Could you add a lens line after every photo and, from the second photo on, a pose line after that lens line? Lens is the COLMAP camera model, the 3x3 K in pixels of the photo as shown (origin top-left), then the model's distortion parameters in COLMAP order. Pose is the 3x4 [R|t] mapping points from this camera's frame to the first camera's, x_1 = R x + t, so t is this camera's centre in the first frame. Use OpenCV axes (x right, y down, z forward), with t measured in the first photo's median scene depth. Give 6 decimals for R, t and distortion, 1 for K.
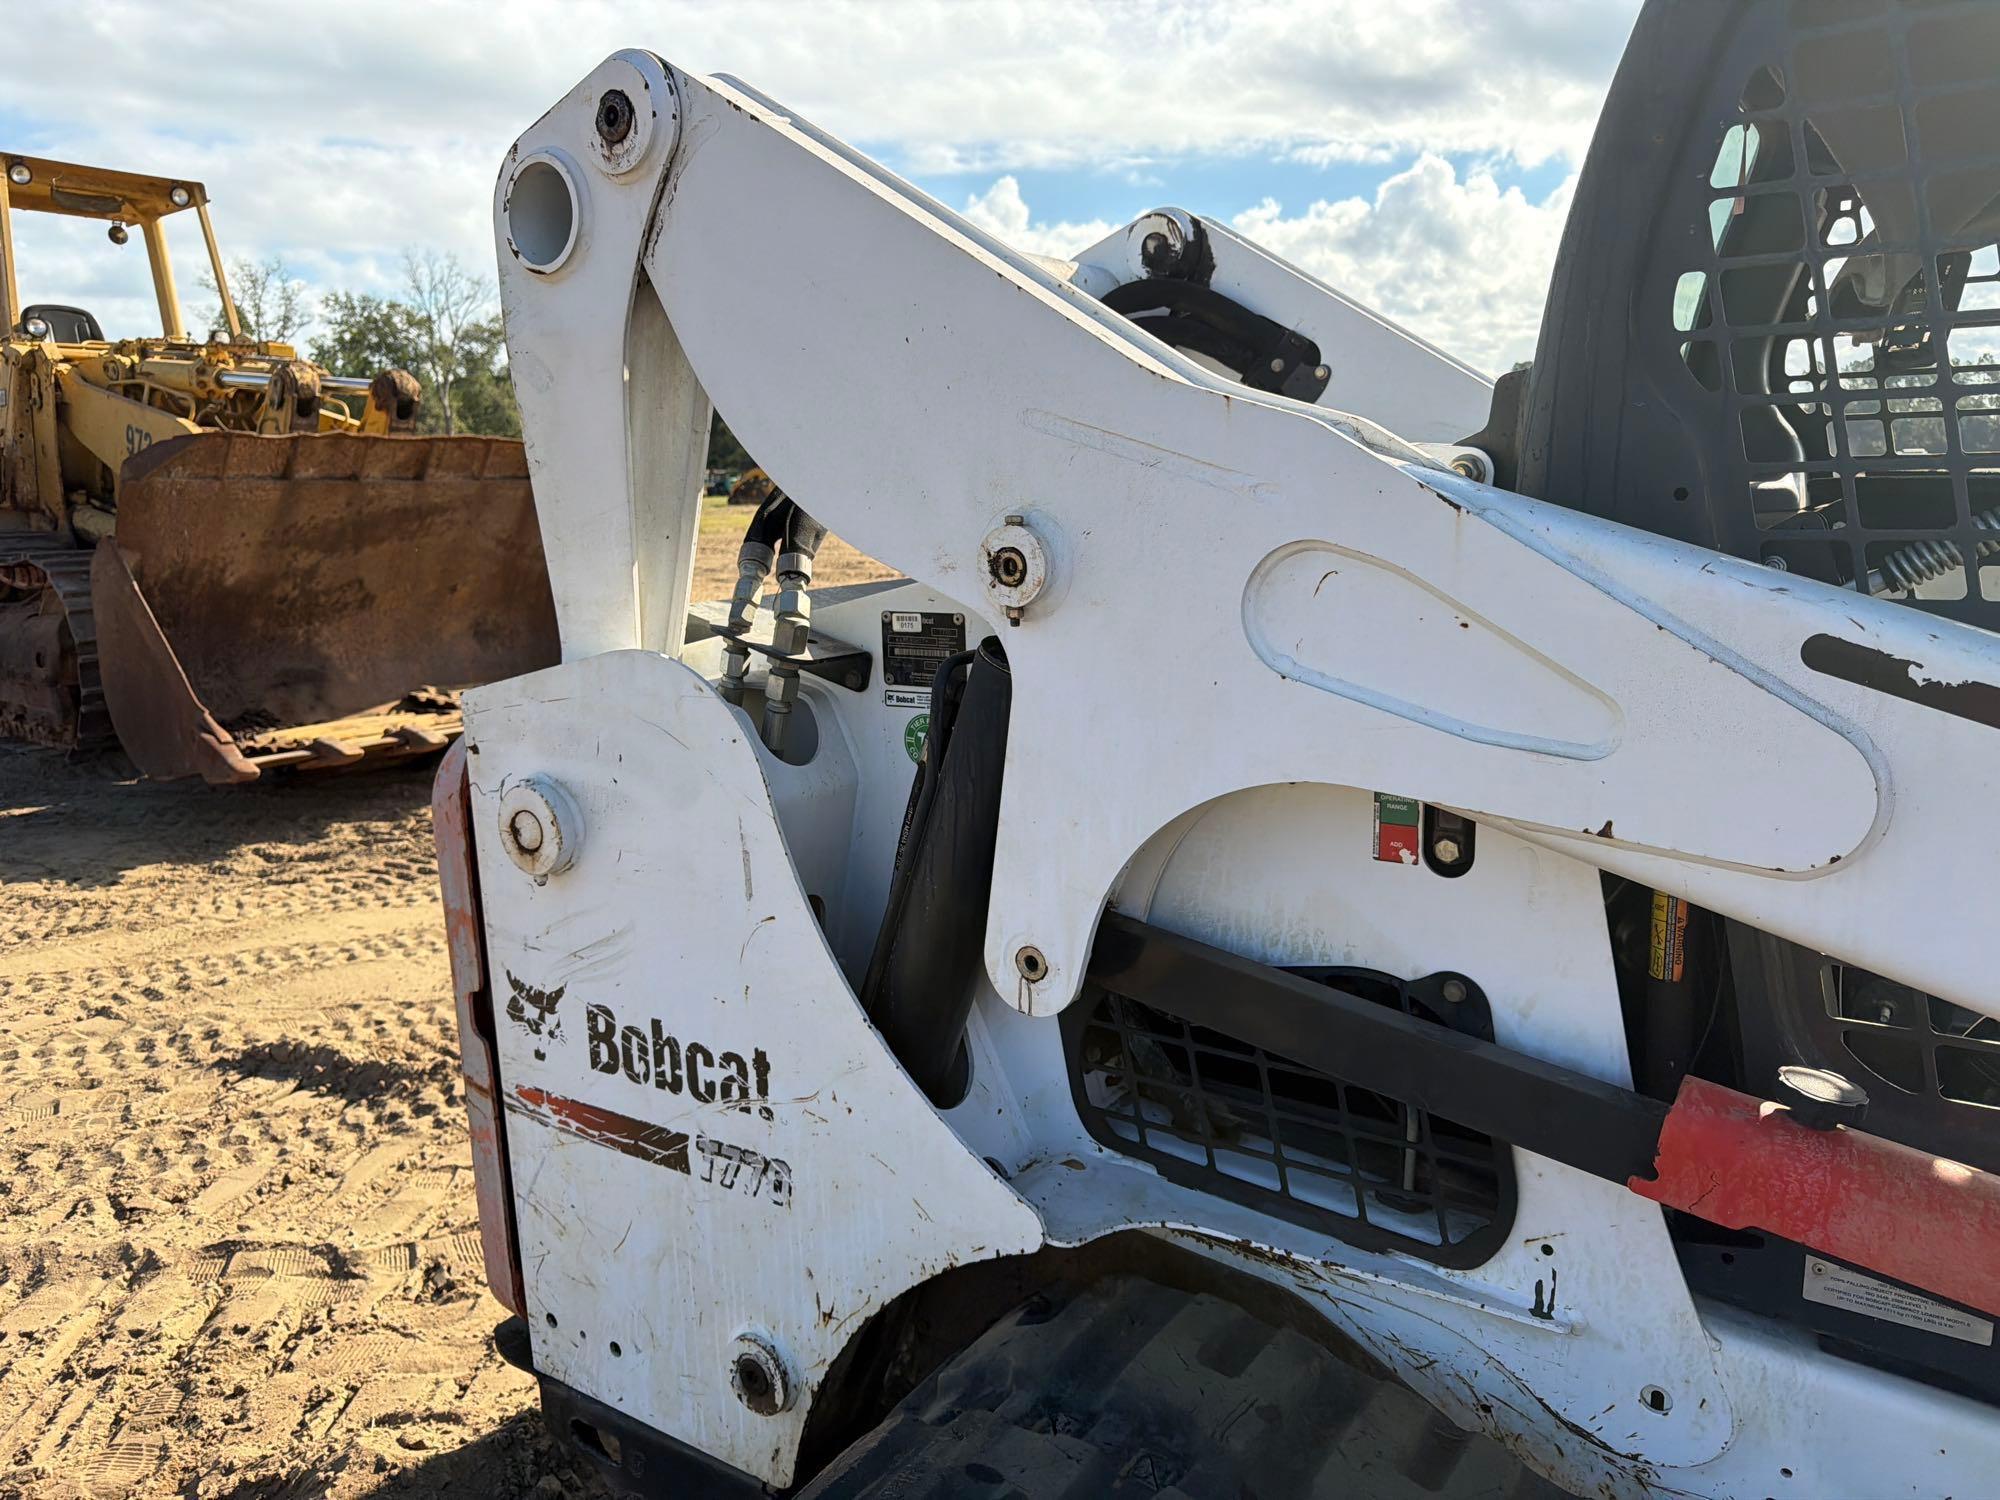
lens RADIAL K [[1411.6, 0, 1023.7], [0, 1411.6, 751.4], [0, 0, 1]] dist [0.047317, -0.055315]
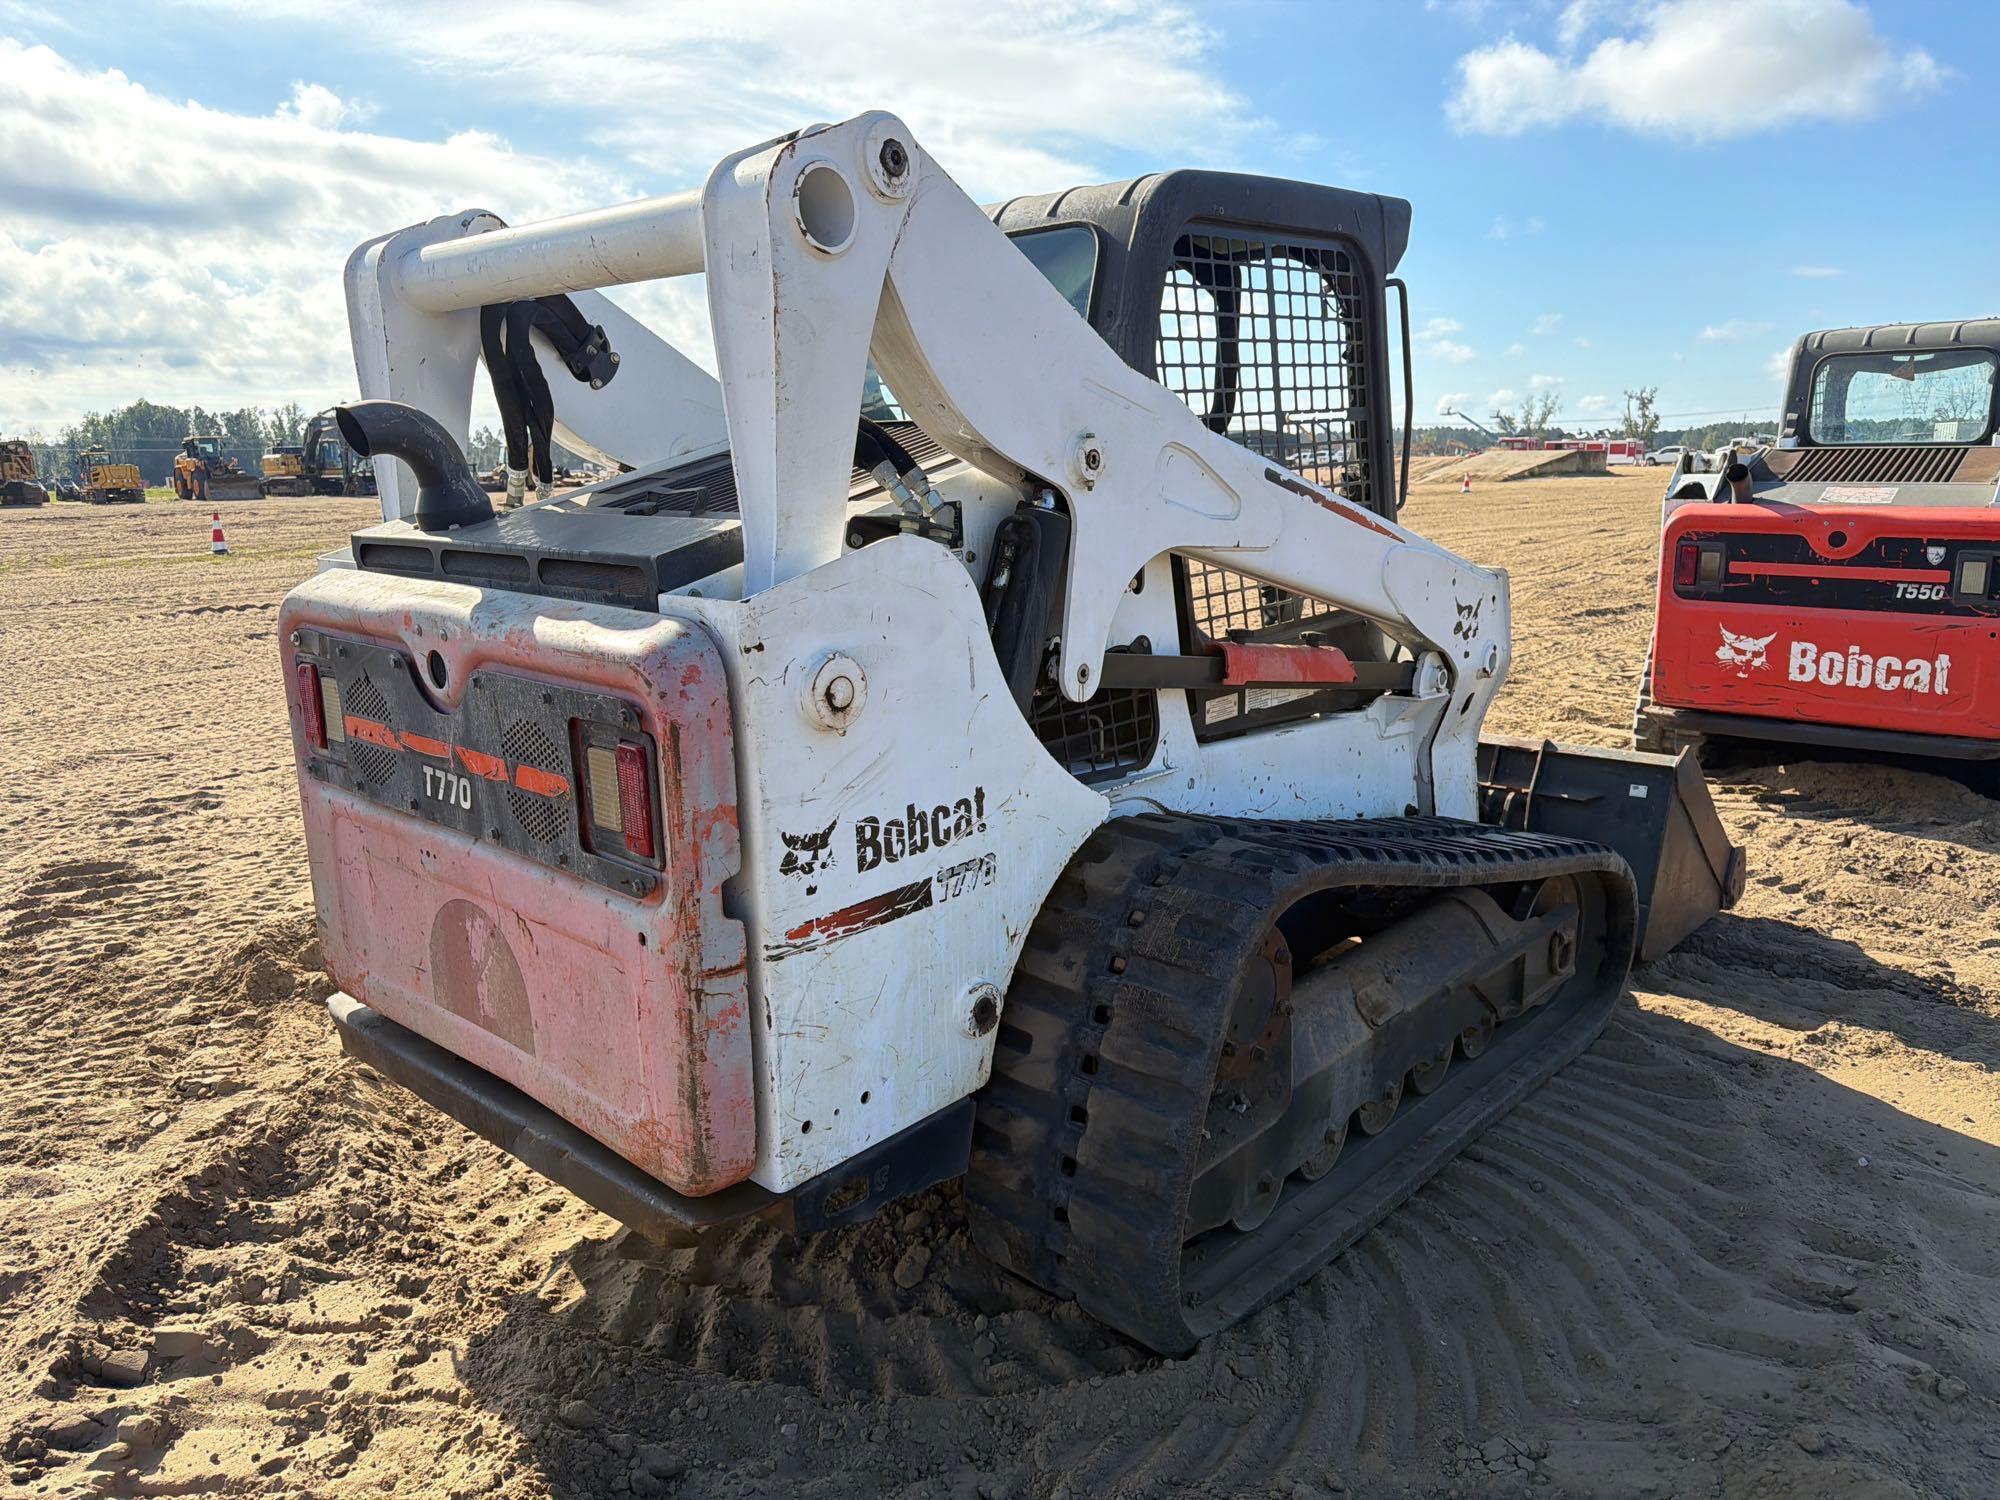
lens RADIAL K [[1411.6, 0, 973.4], [0, 1411.6, 755.6], [0, 0, 1]] dist [0.047317, -0.055315]
pose [[0.183441, -0.206180, 0.961166, -1.538954], [0.214057, 0.962673, 0.165650, -0.072543], [-0.959442, 0.175357, 0.220728, 0.611758]]
